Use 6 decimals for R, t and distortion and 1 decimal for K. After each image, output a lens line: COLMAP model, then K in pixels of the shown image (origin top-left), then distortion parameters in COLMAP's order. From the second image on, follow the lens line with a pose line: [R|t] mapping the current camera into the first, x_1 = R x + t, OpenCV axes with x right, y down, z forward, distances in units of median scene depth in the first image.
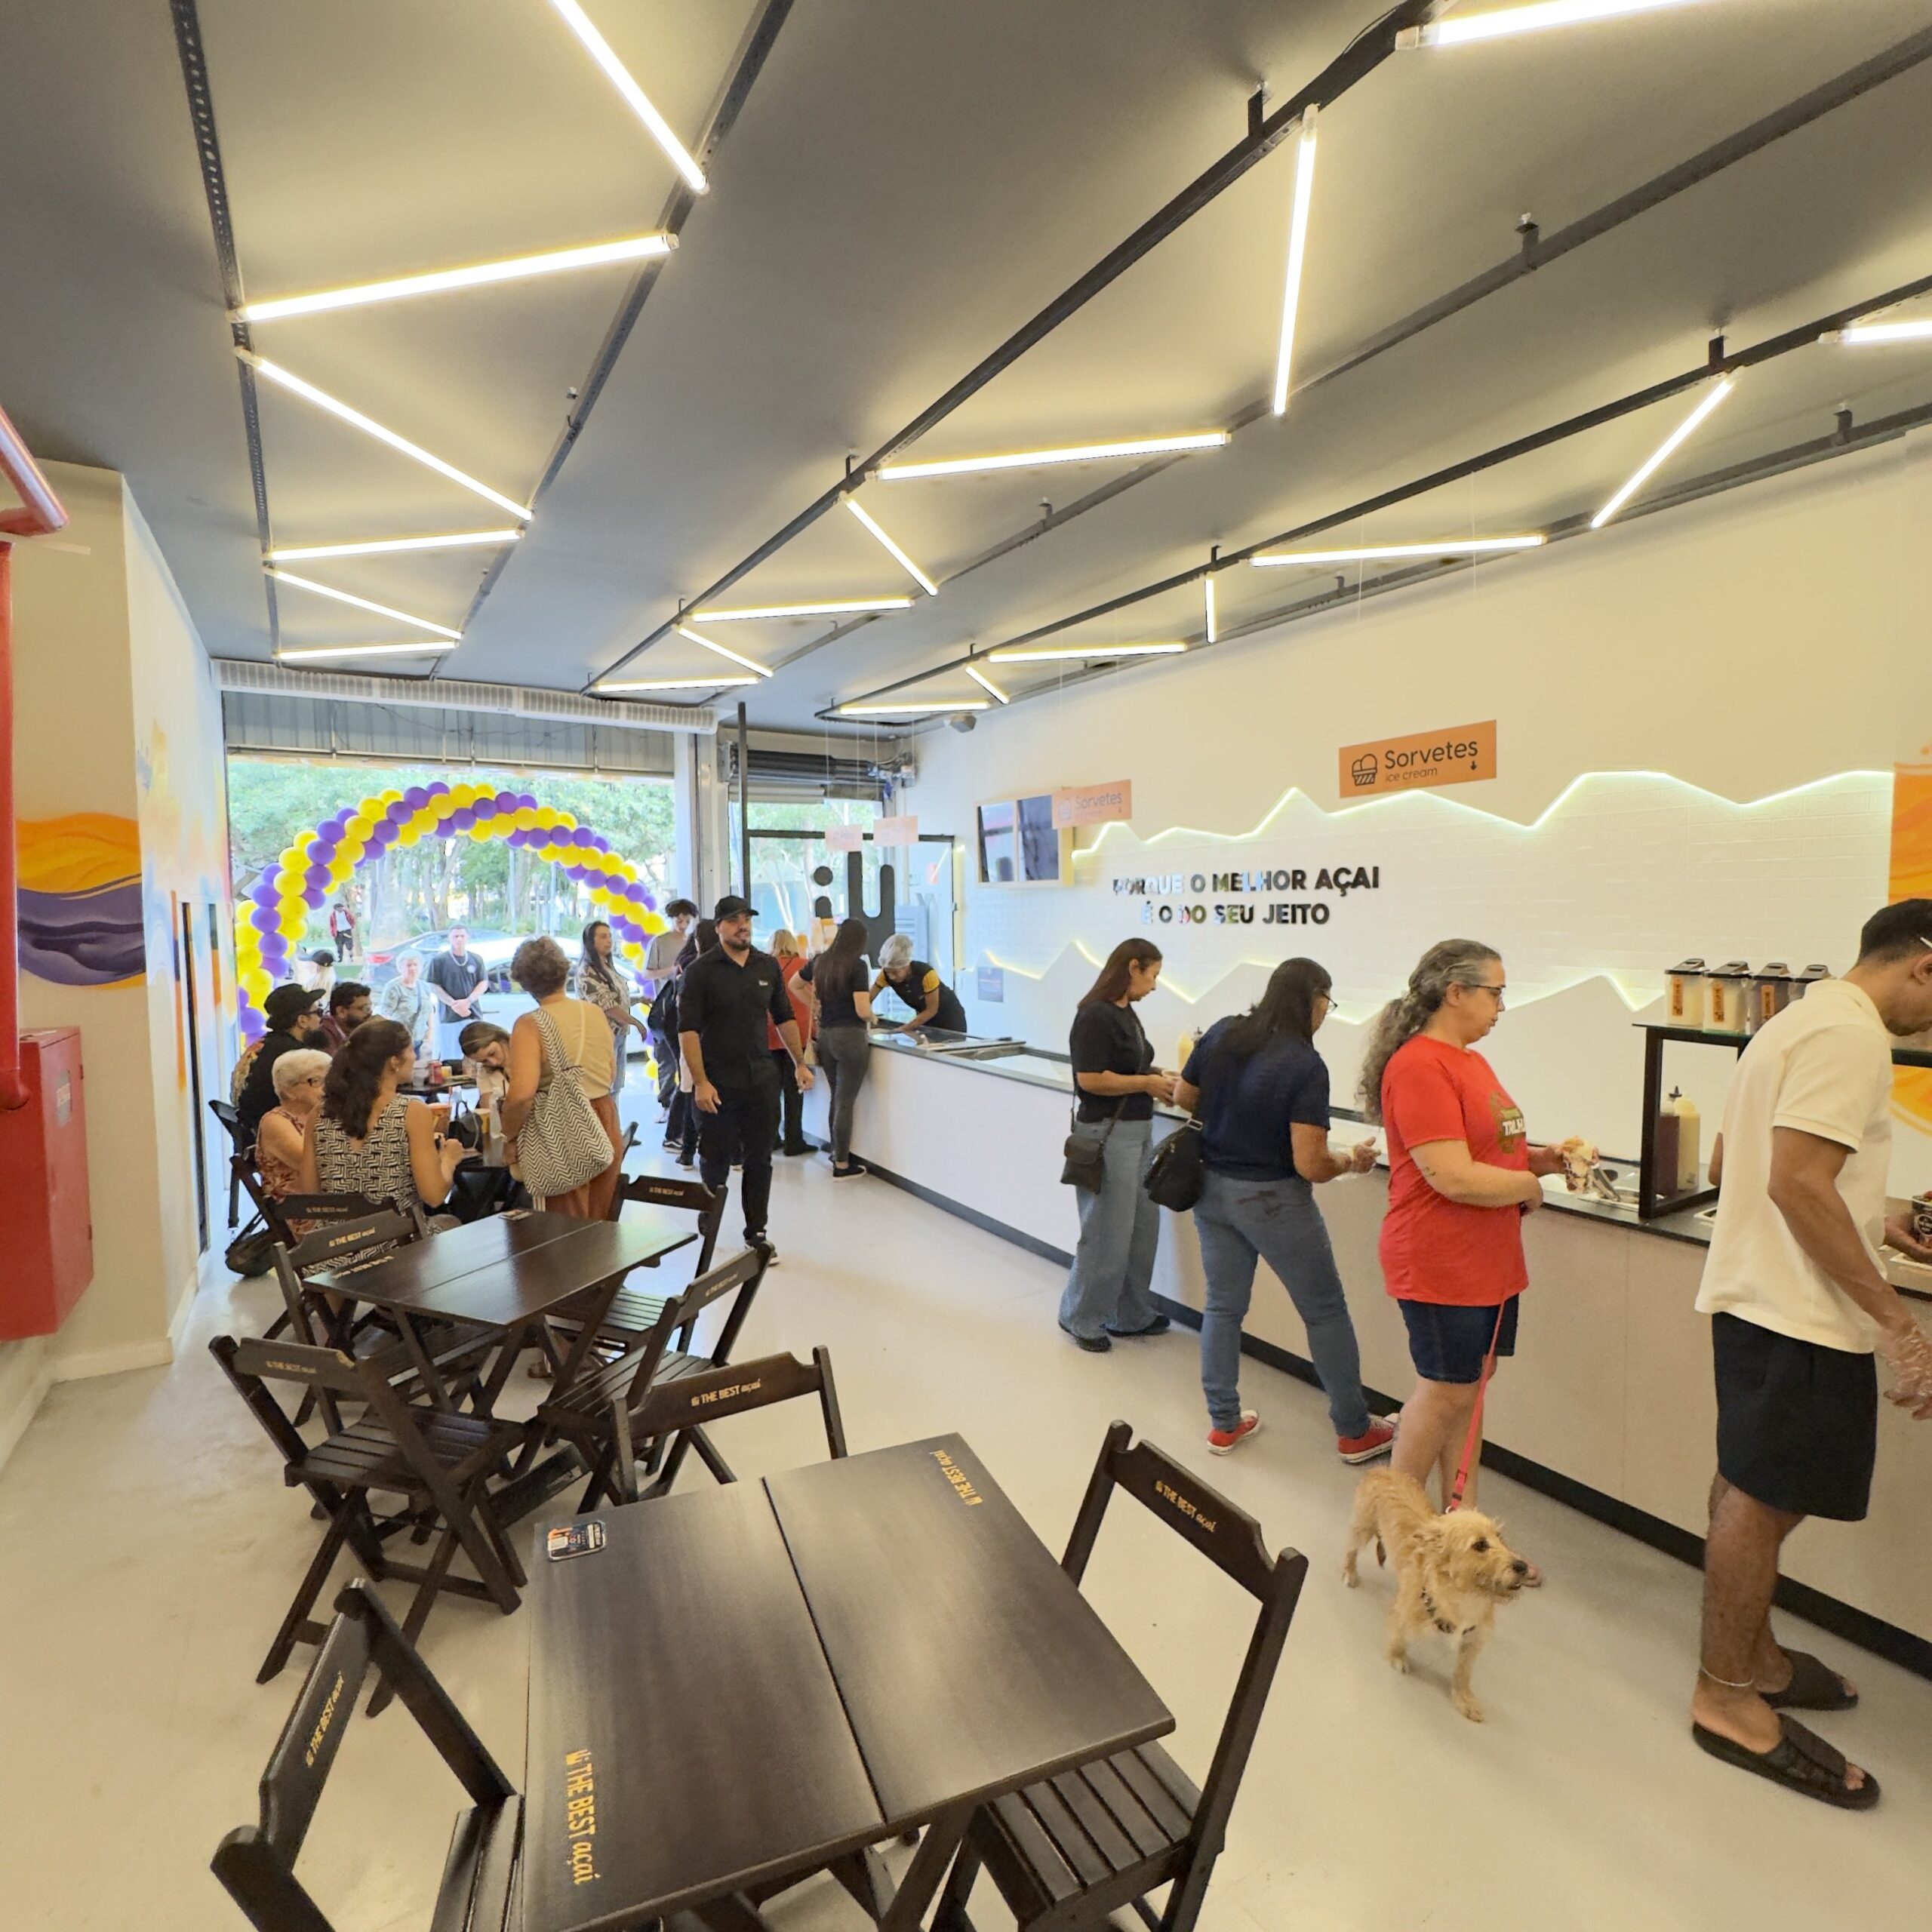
lens RADIAL K [[1022.2, 0, 966.0], [0, 1022.2, 966.0], [0, 0, 1]] dist [-0.001226, -0.000534]
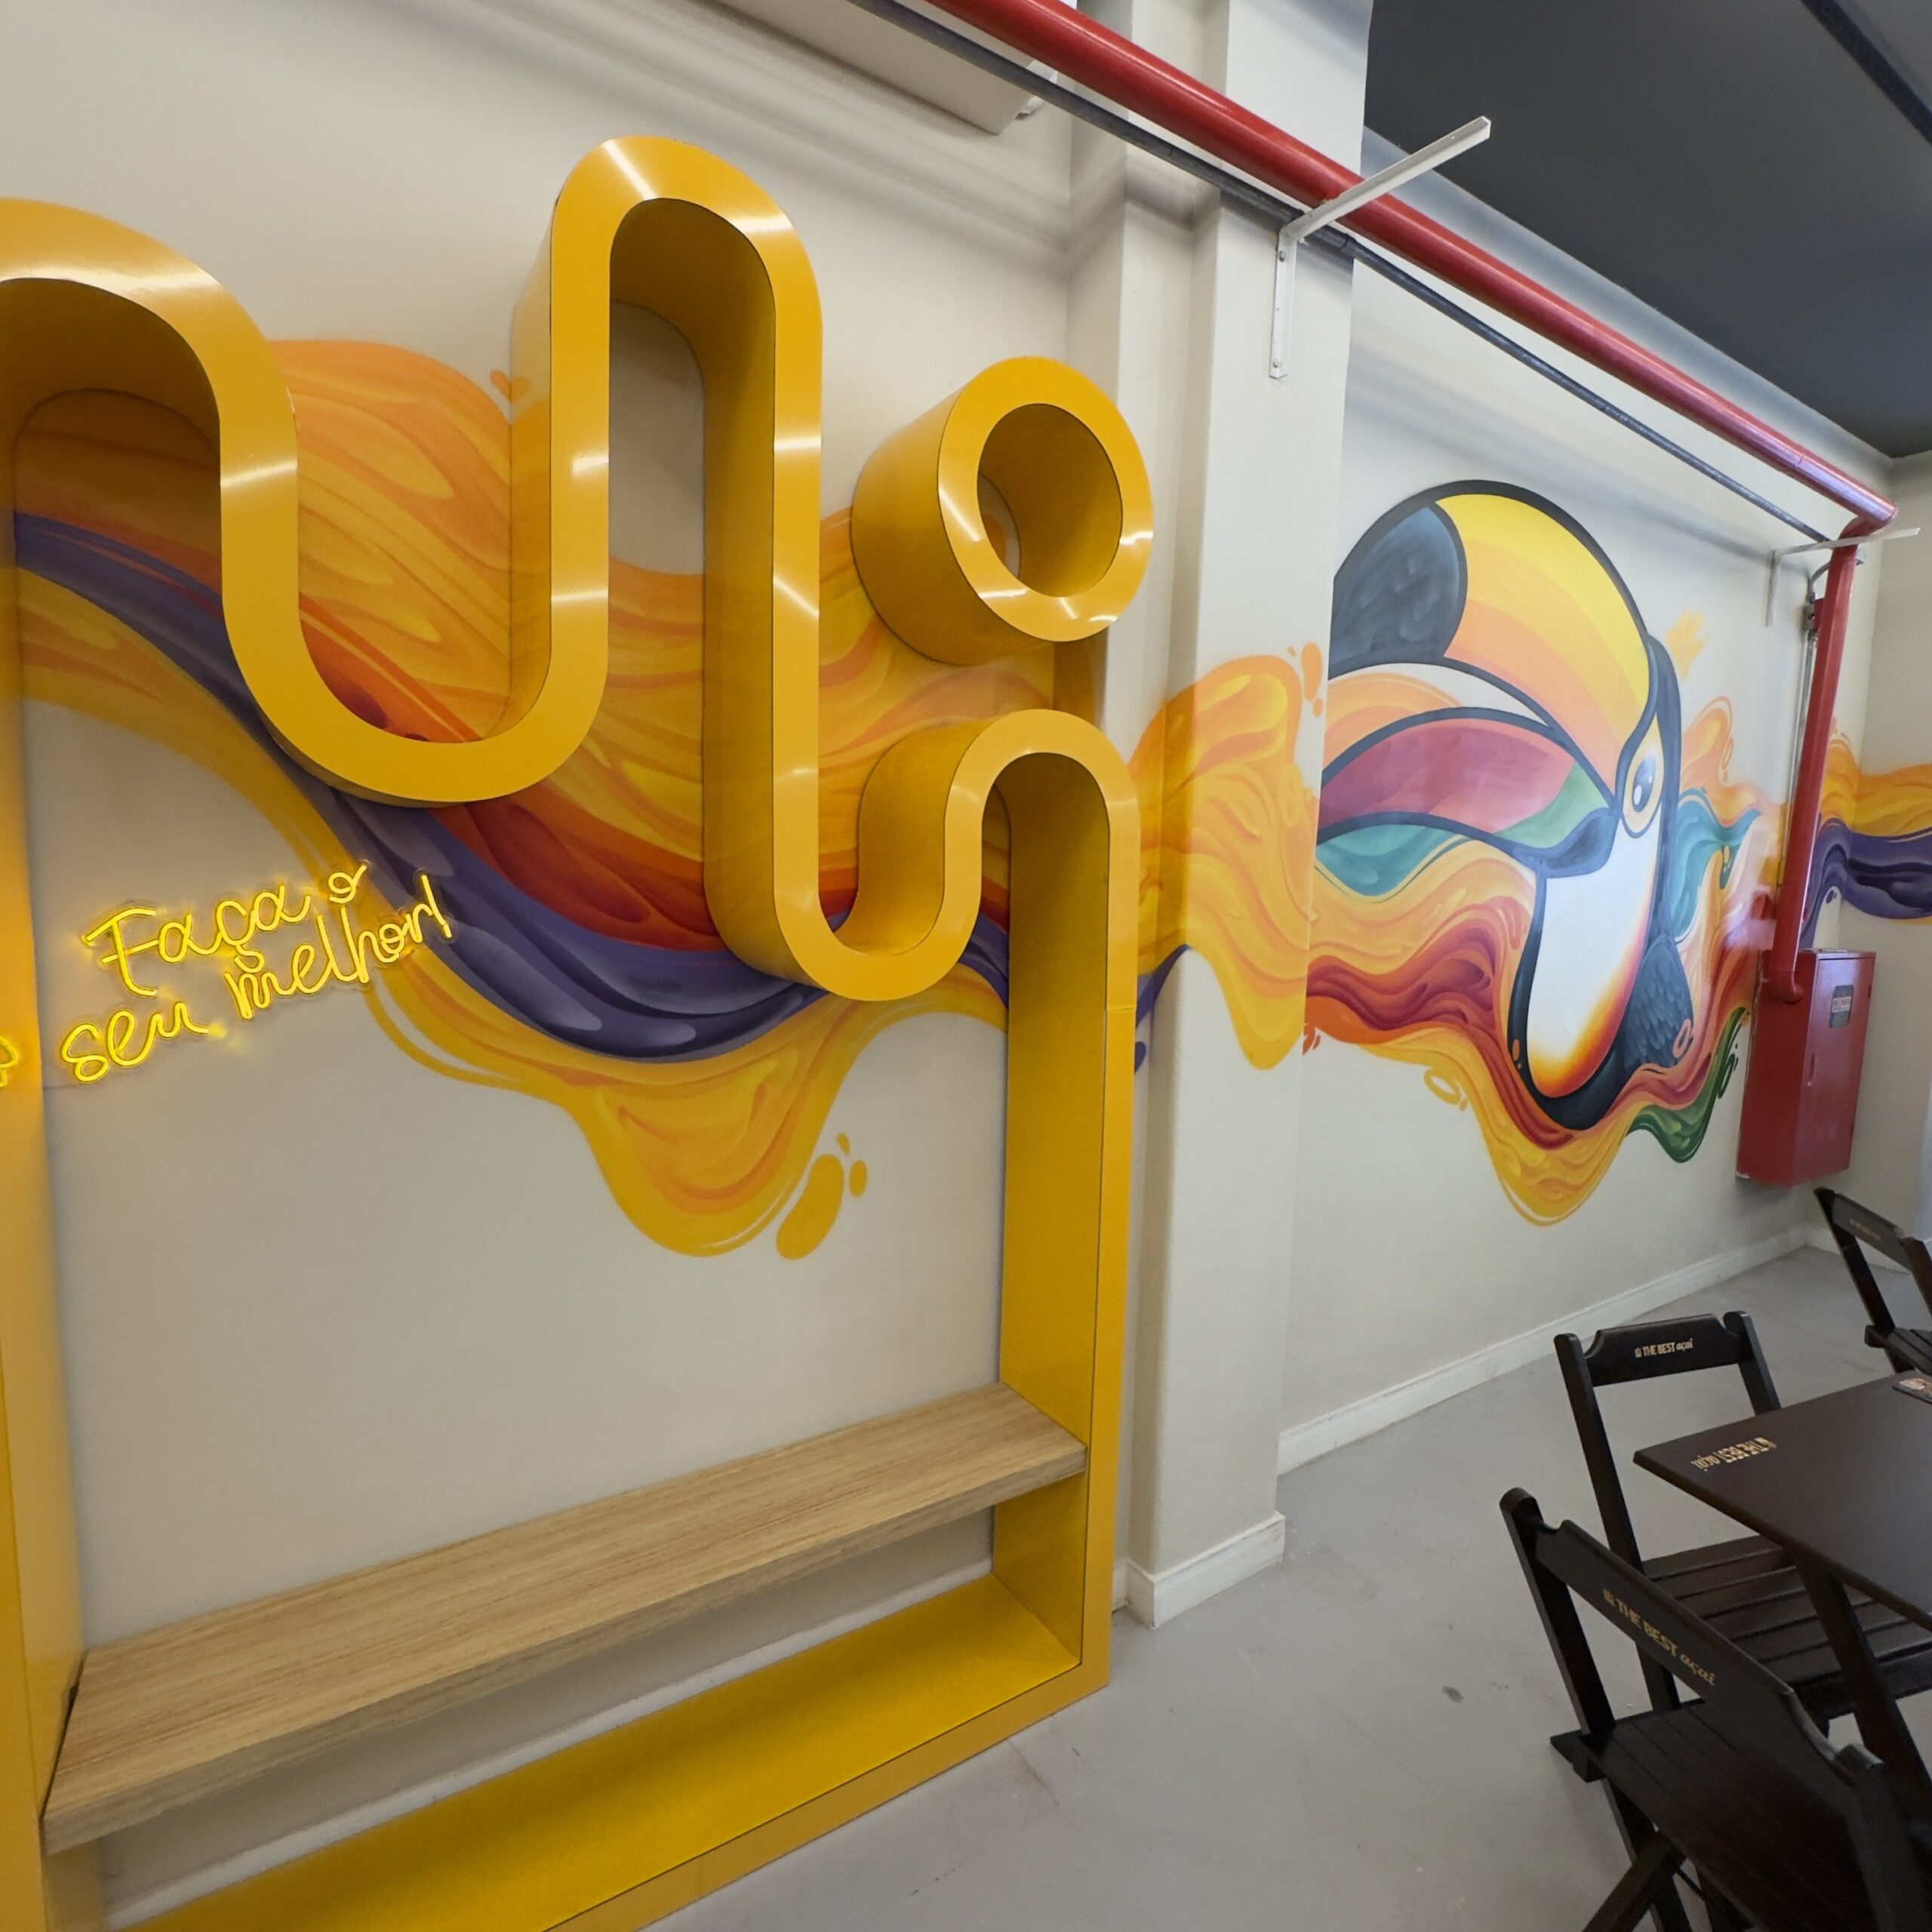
lens RADIAL K [[1022.2, 0, 966.0], [0, 1022.2, 966.0], [0, 0, 1]] dist [-0.001226, -0.000534]
pose [[0.002507, 0.110923, -0.993826, 0.119667], [-0.085378, 0.990224, 0.110305, 0.015554], [0.996345, 0.084574, 0.011953, -0.013400]]
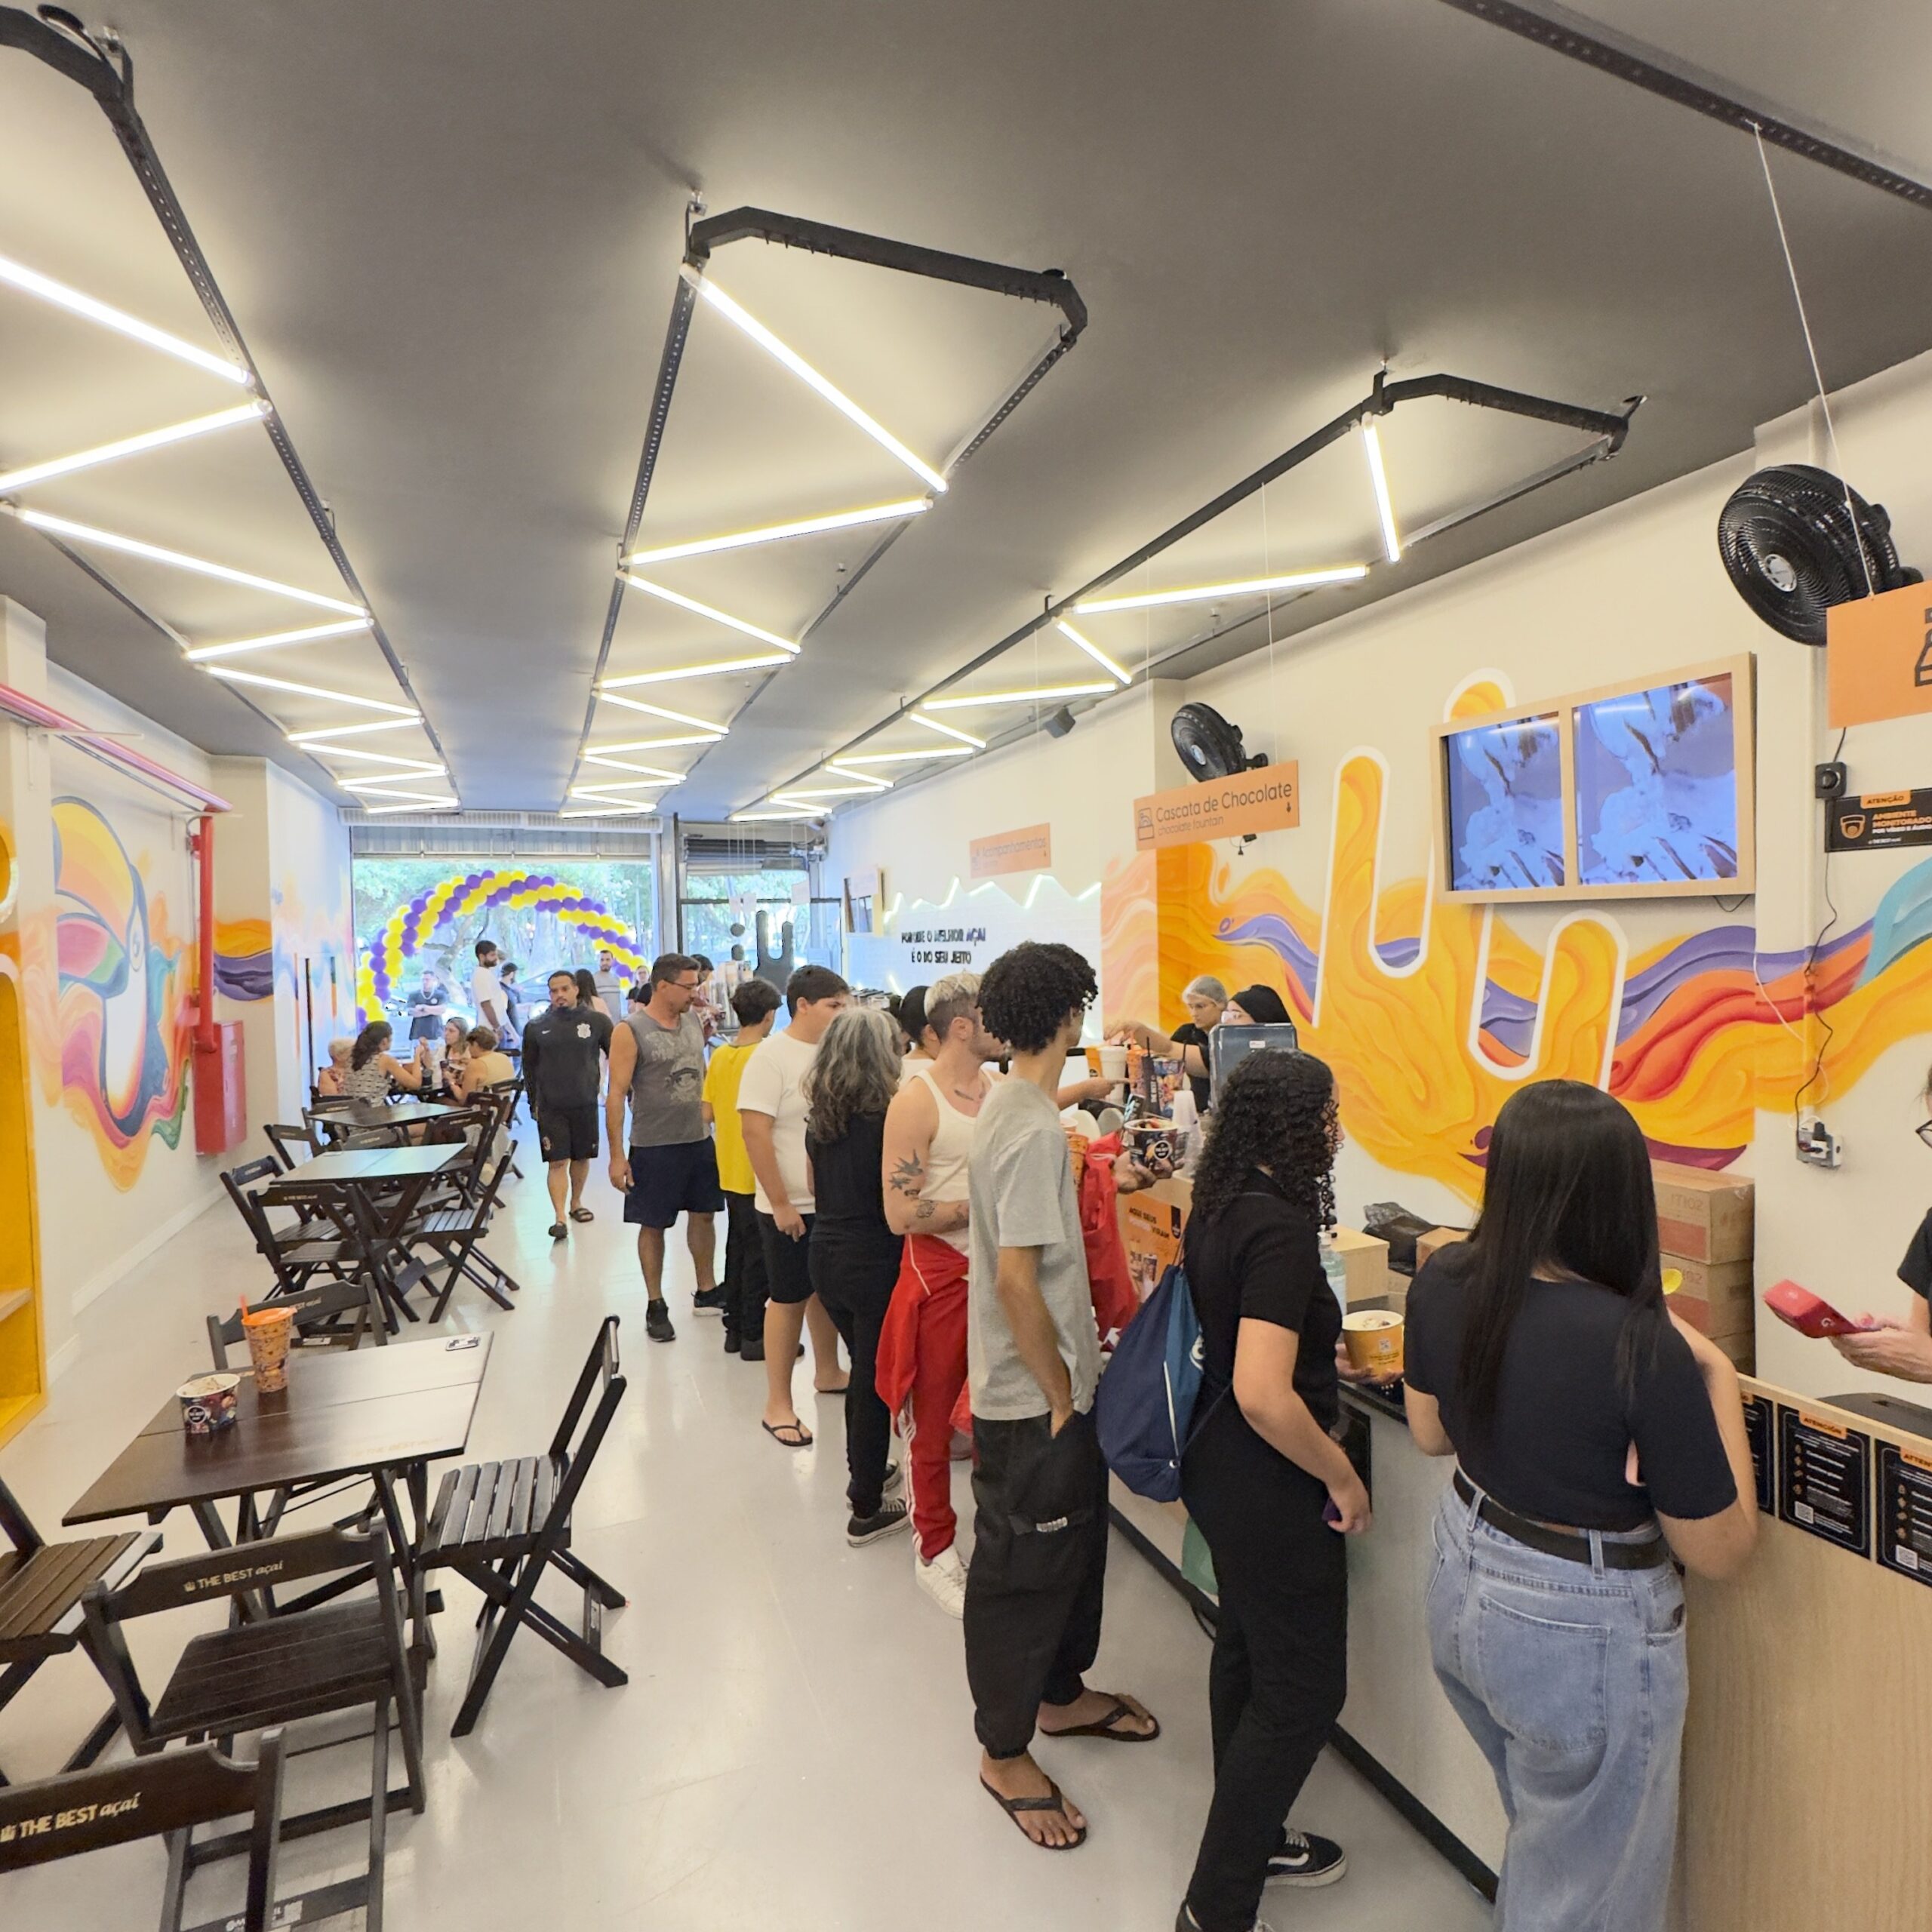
lens RADIAL K [[1059.8, 0, 966.0], [0, 1059.8, 966.0], [0, 0, 1]] dist [-0.000392, -0.000001]
pose [[0.986282, -0.006396, -0.164943, 0.437339], [0.001446, 0.999545, -0.030112, 0.006778], [0.165060, 0.029460, 0.985843, -0.414347]]
